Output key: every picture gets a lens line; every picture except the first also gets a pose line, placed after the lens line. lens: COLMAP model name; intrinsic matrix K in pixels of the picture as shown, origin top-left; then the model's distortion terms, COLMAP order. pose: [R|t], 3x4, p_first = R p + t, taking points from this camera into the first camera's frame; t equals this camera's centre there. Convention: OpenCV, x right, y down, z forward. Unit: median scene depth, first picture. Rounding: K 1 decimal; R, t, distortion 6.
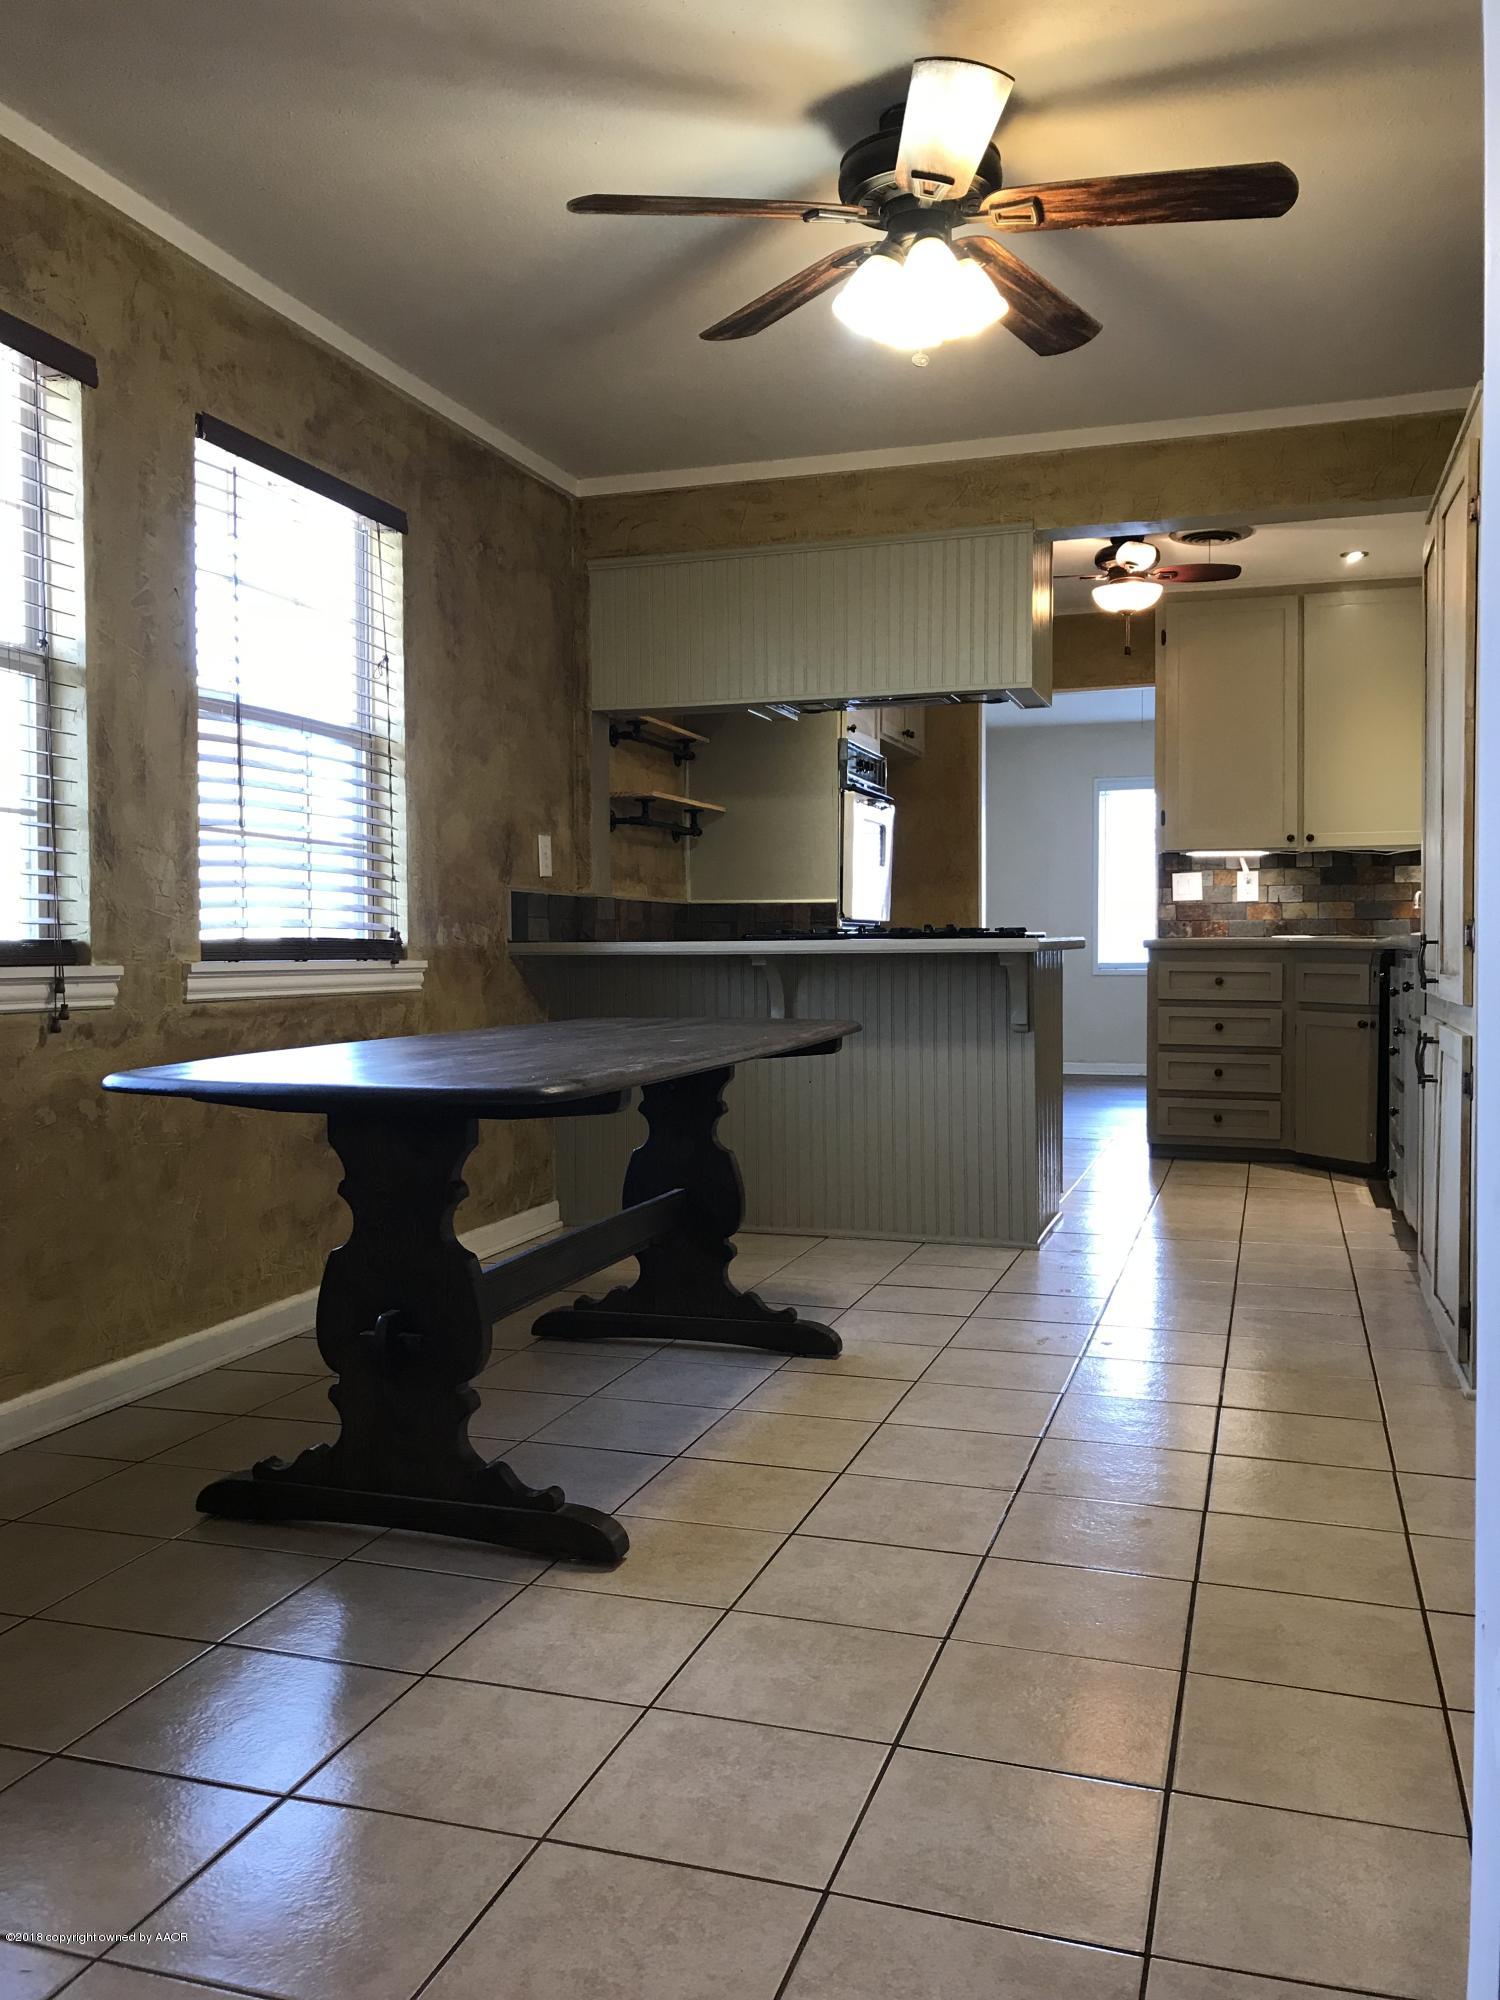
lens RADIAL K [[1649.9, 0, 750.0], [0, 1649.9, 1000.0], [0, 0, 1]] dist [0.007198, 0.001643]
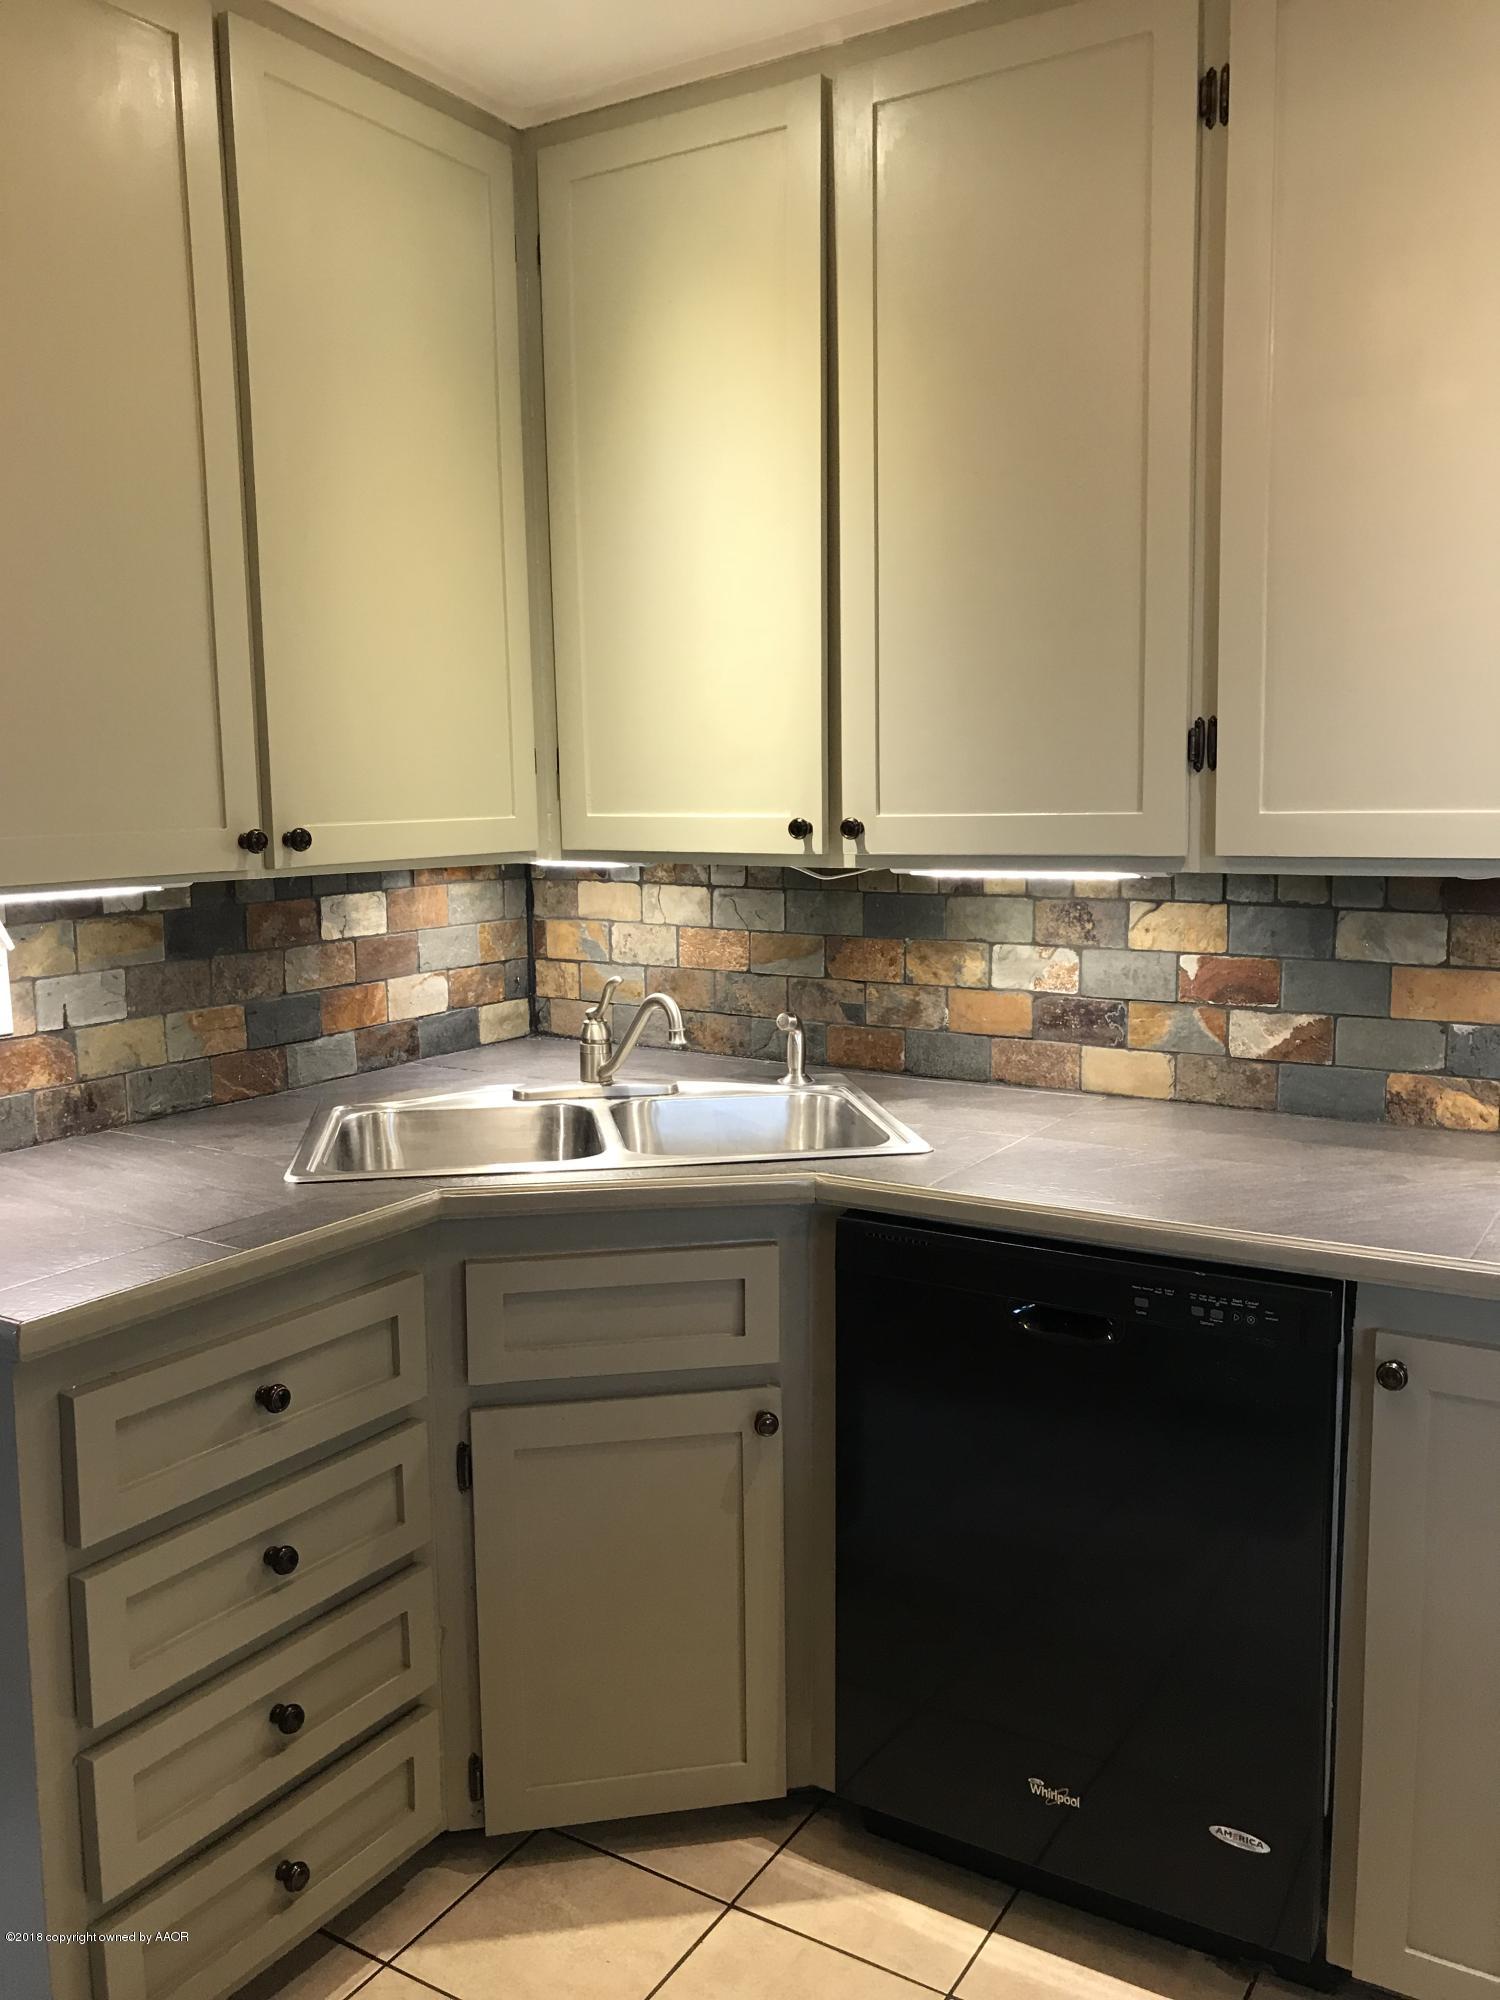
lens RADIAL K [[1649.9, 0, 750.0], [0, 1649.9, 1000.0], [0, 0, 1]] dist [0.007198, 0.001643]
pose [[0.238726, -0.134851, 0.961678, 0.050431], [0.045915, 0.990771, 0.127533, -0.100772], [-0.970001, 0.013710, 0.242714, 0.813173]]
